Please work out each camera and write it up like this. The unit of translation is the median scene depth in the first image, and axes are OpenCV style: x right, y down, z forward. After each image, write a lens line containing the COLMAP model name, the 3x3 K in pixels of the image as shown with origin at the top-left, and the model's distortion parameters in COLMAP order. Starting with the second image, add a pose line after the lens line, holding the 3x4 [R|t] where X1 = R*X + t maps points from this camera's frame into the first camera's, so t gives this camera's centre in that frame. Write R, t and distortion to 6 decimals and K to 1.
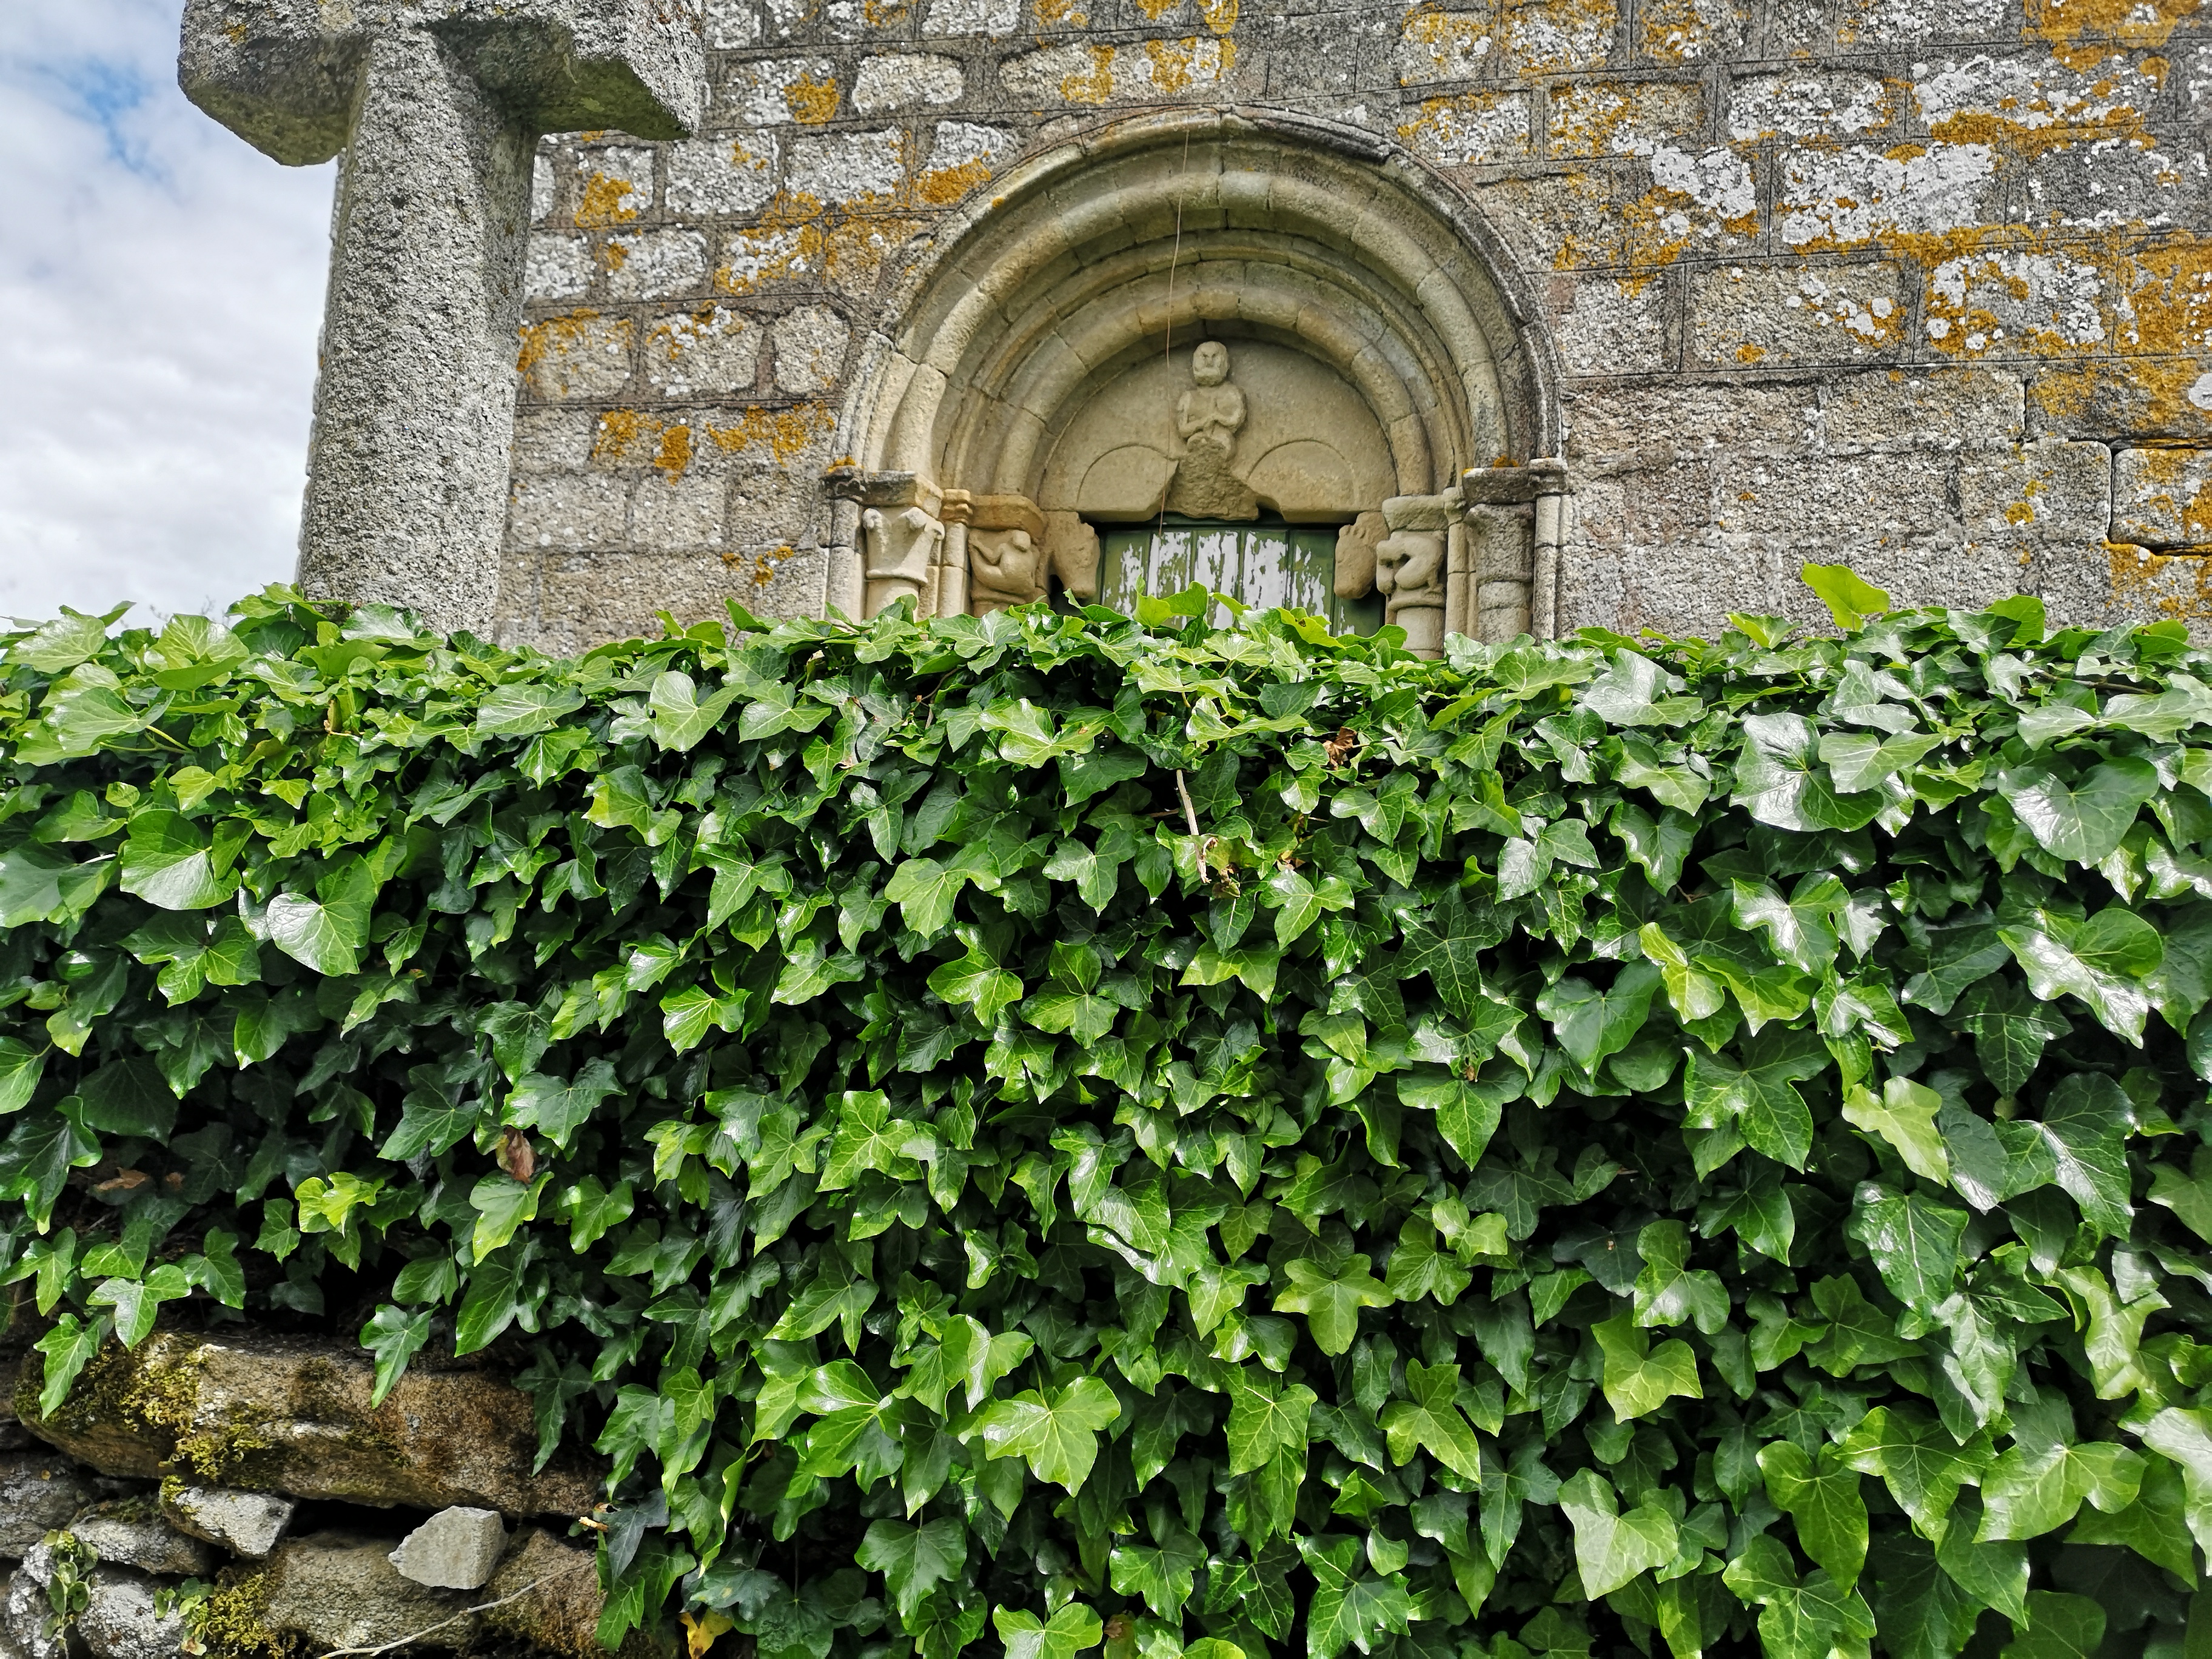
lens RADIAL K [[1723.6, 0, 1110.6], [0, 1723.6, 840.9], [0, 0, 1]] dist [0.081203, -0.091670]
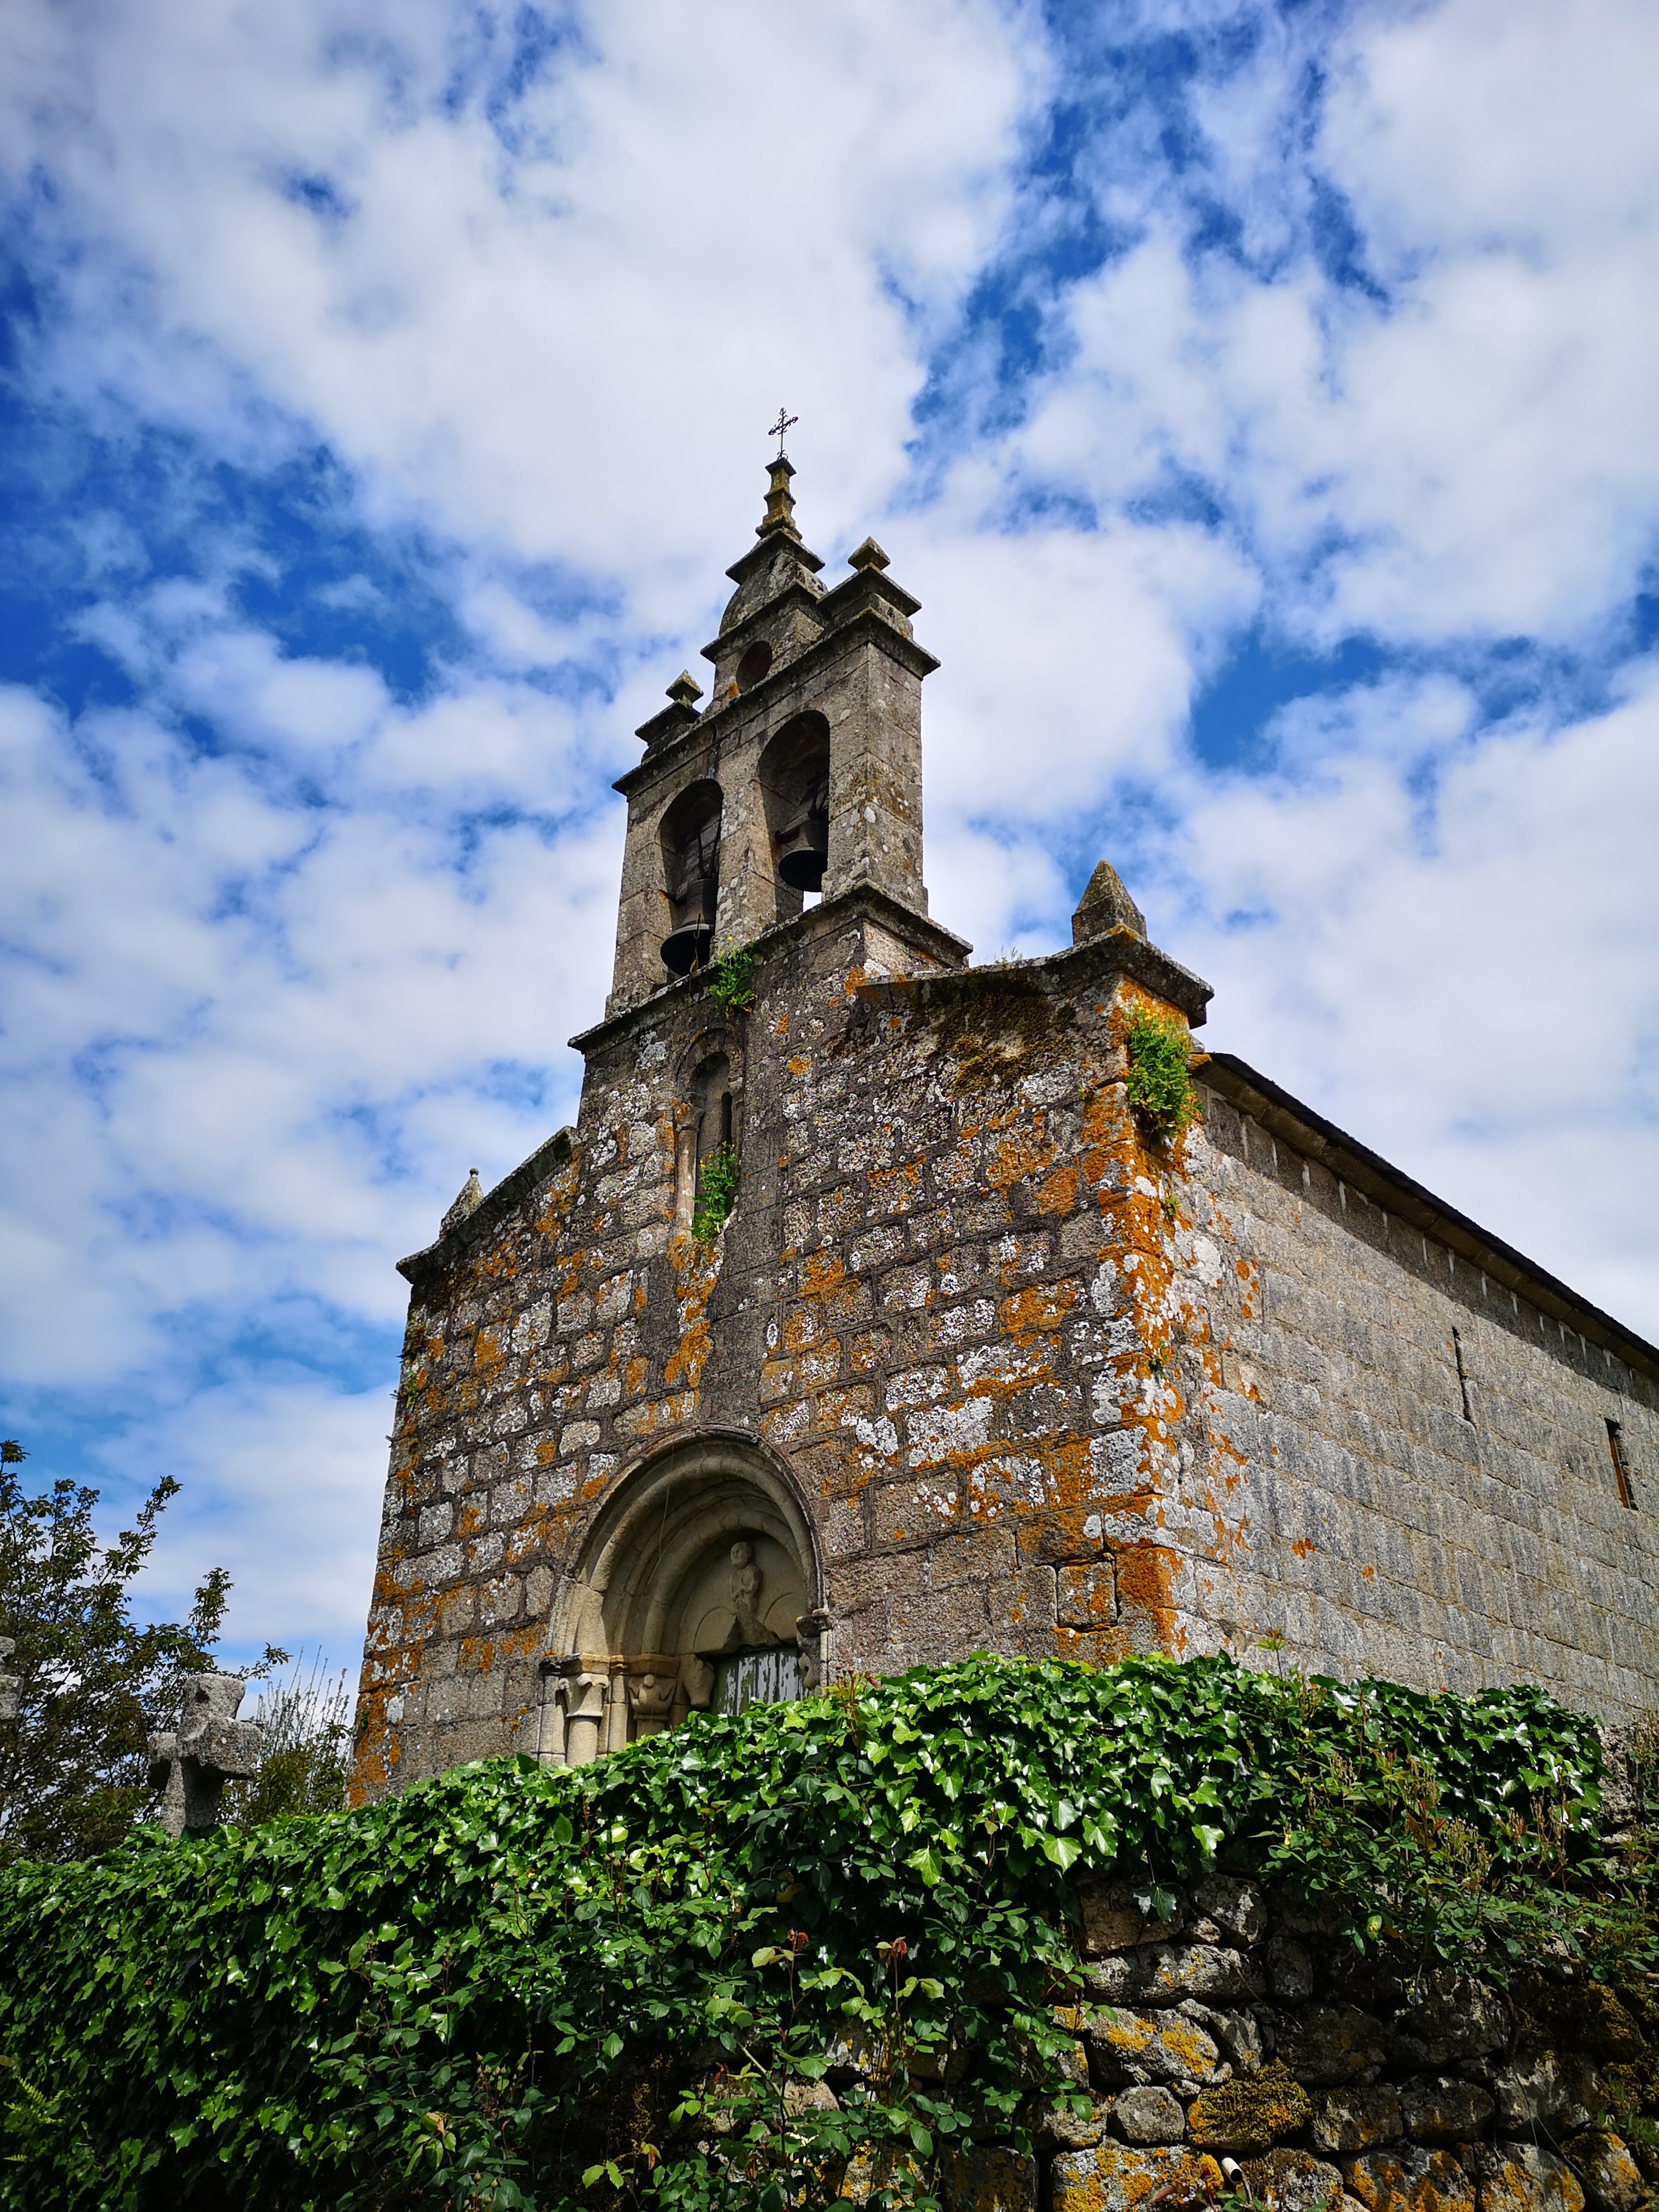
lens RADIAL K [[1723.6, 0, 829.5], [0, 1723.6, 1106.0], [0, 0, 1]] dist [0.081203, -0.091670]
pose [[0.864883, -0.272408, -0.421629, 1.120216], [0.086009, 0.907941, -0.410177, 0.033707], [0.494549, 0.318492, 0.808693, -0.545511]]
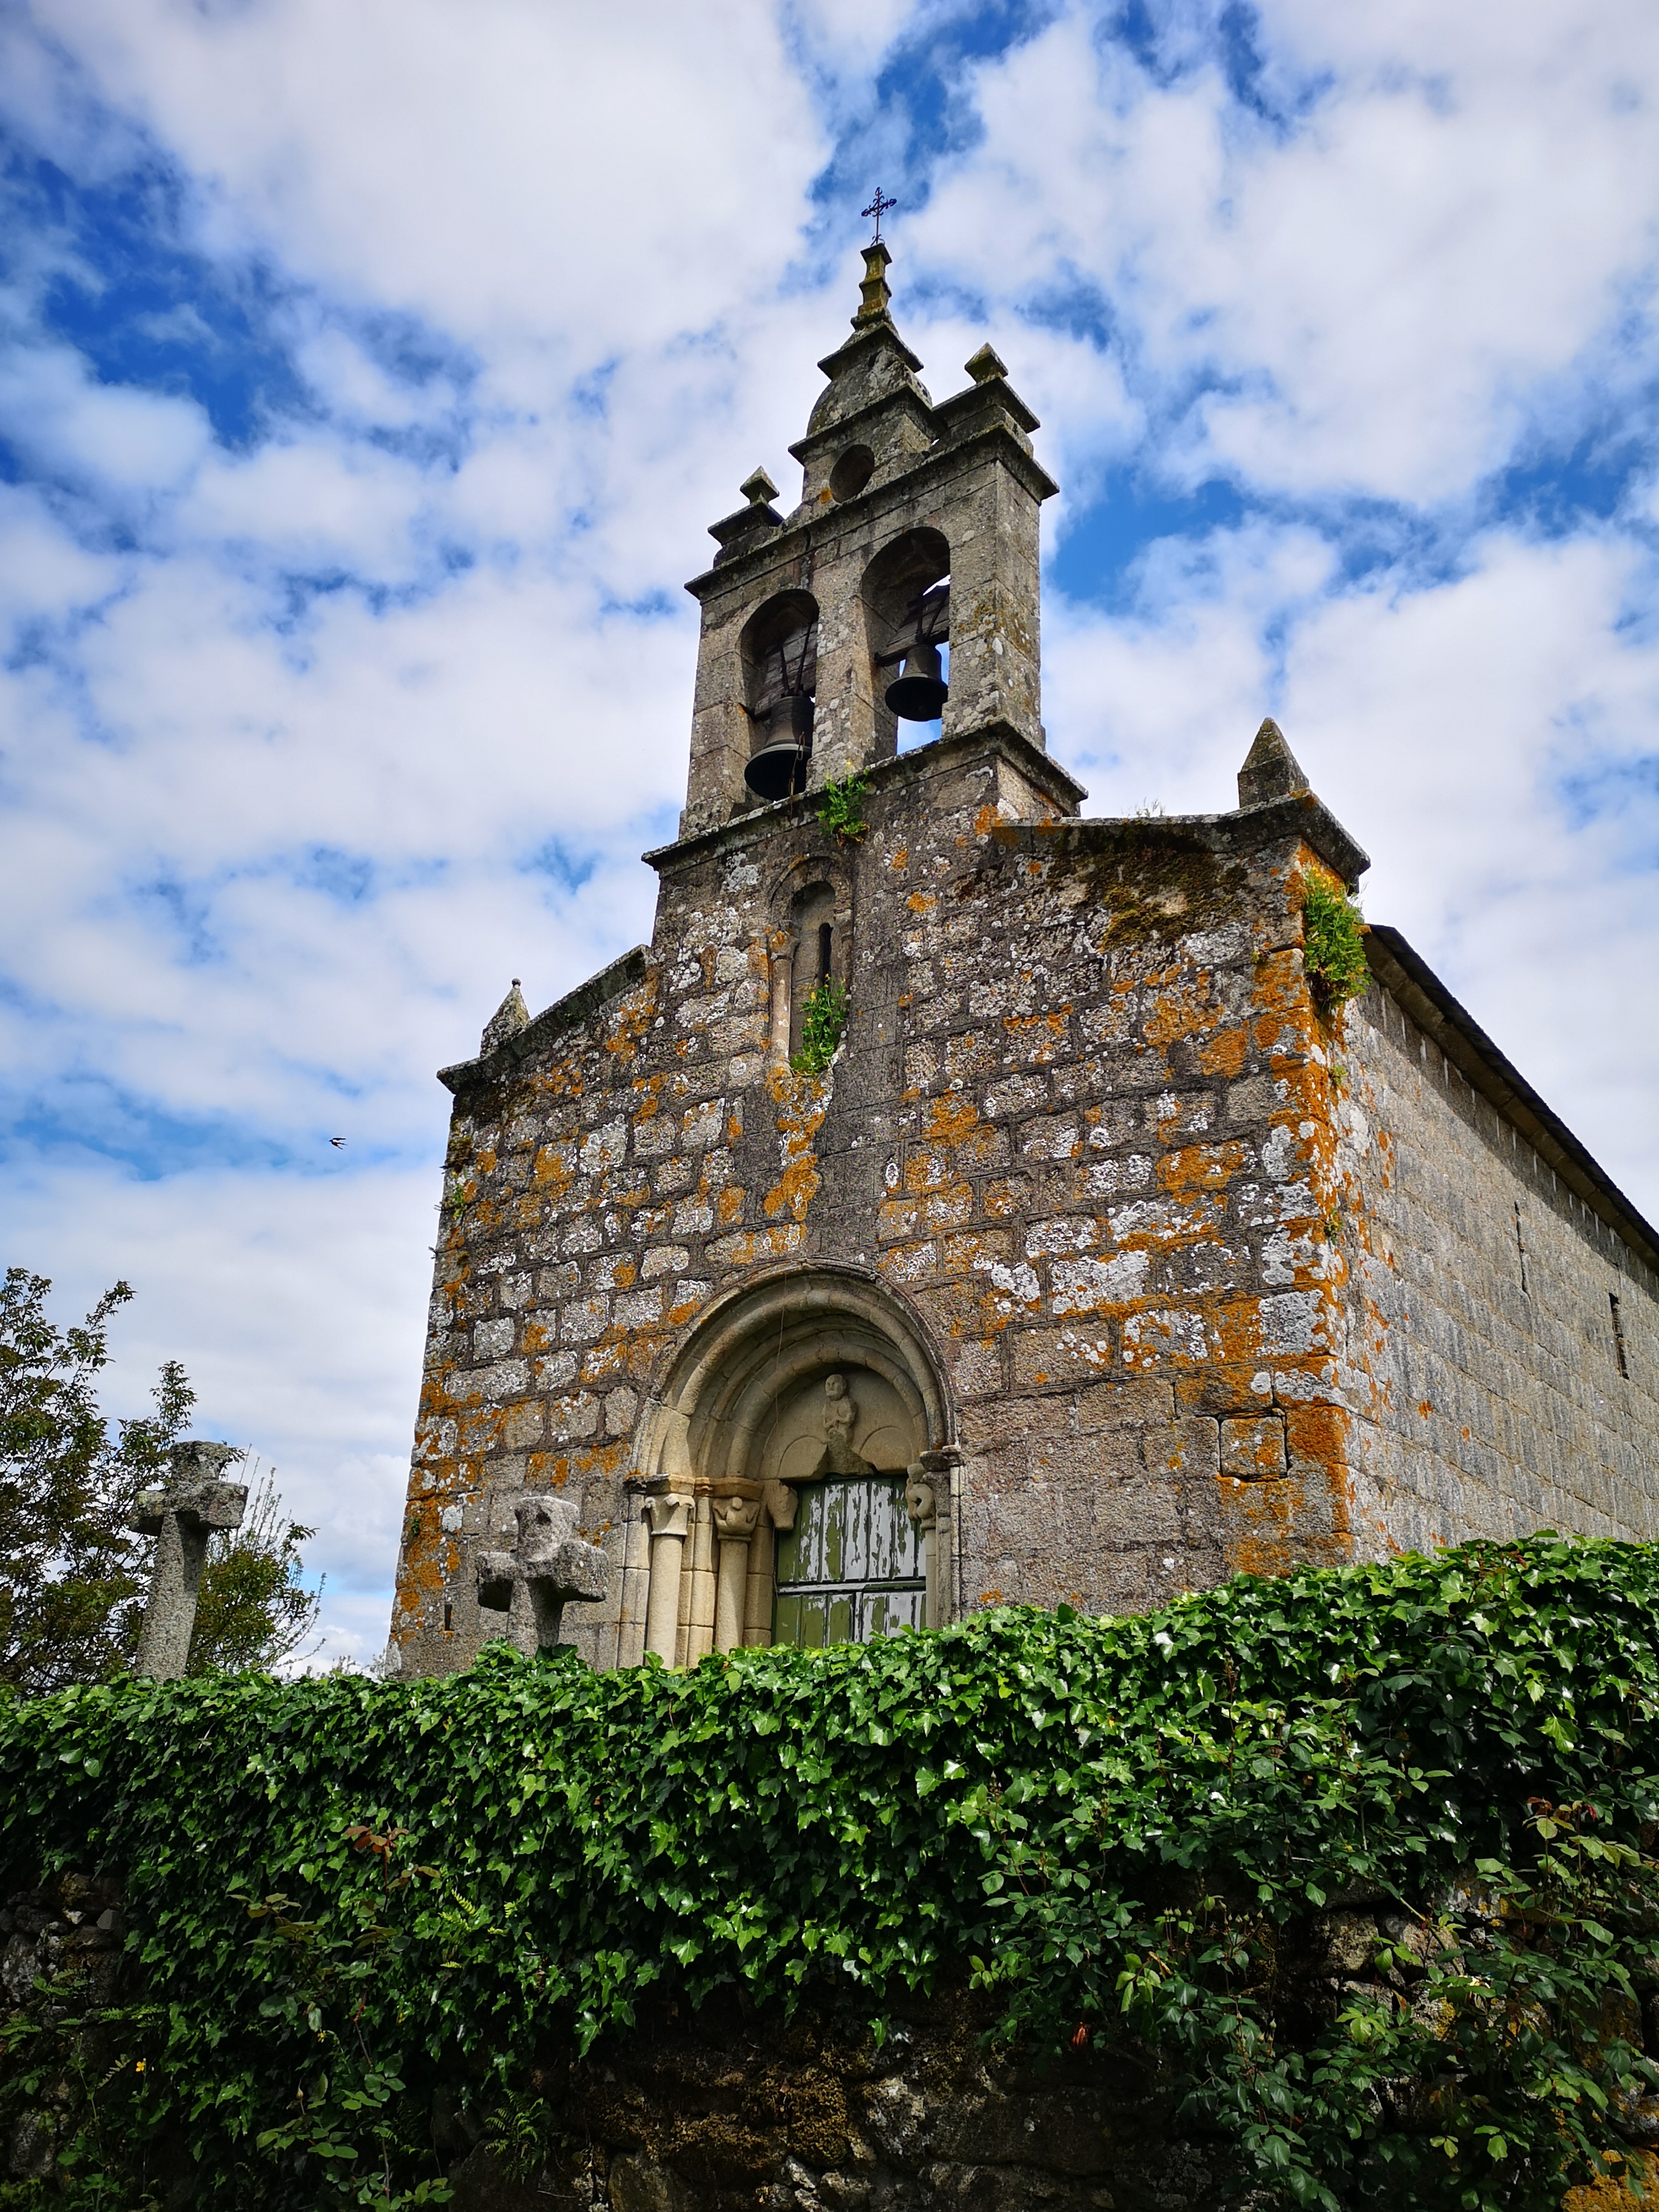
lens RADIAL K [[1739.9, 0, 832.6], [0, 1739.9, 1110.4], [0, 0, 1]] dist [0.064569, -0.005878]
pose [[0.920897, -0.170731, -0.350429, 0.815756], [0.059935, 0.950307, -0.305491, -0.010251], [0.385172, 0.260323, 0.885367, -0.692769]]
